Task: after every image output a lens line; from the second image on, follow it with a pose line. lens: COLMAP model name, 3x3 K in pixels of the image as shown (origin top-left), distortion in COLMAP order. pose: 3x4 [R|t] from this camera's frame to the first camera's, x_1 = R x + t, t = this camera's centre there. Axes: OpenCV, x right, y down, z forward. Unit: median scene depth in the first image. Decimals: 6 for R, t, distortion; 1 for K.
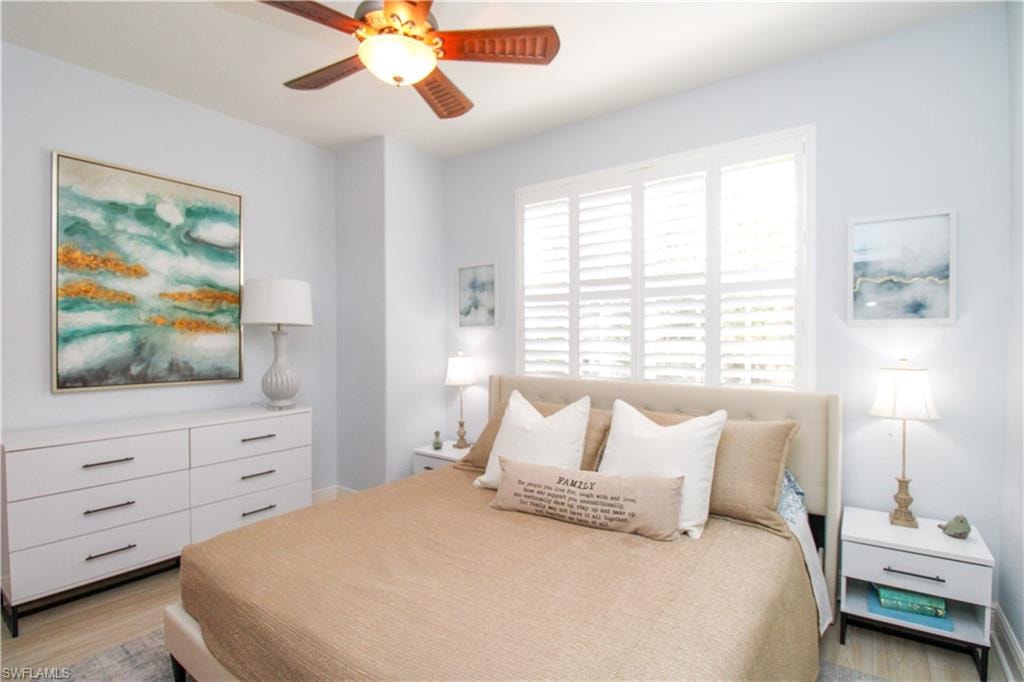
lens RADIAL K [[469.6, 0, 512.0], [0, 469.6, 341.0], [0, 0, 1]] dist [-0.001641, -0.017164]
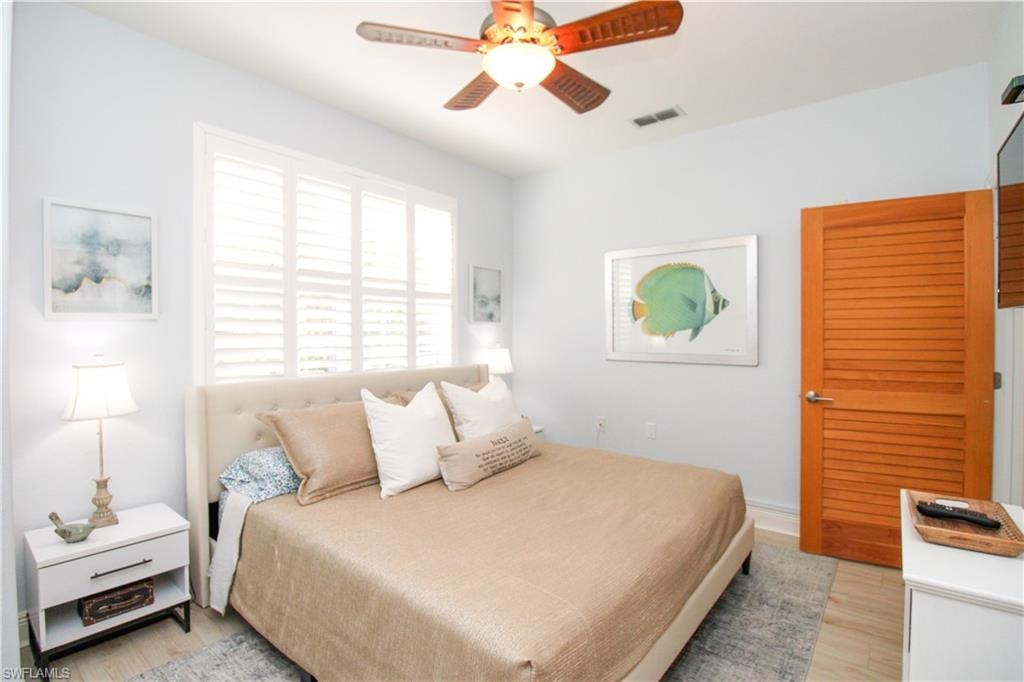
lens RADIAL K [[479.4, 0, 510.3], [0, 479.4, 333.8], [0, 0, 1]] dist [-0.001458, -0.013107]
pose [[0.069448, -0.001571, 0.997584, -0.724190], [0.009644, 0.999953, 0.000903, -0.000605], [-0.997539, 0.009558, 0.069460, 0.521598]]
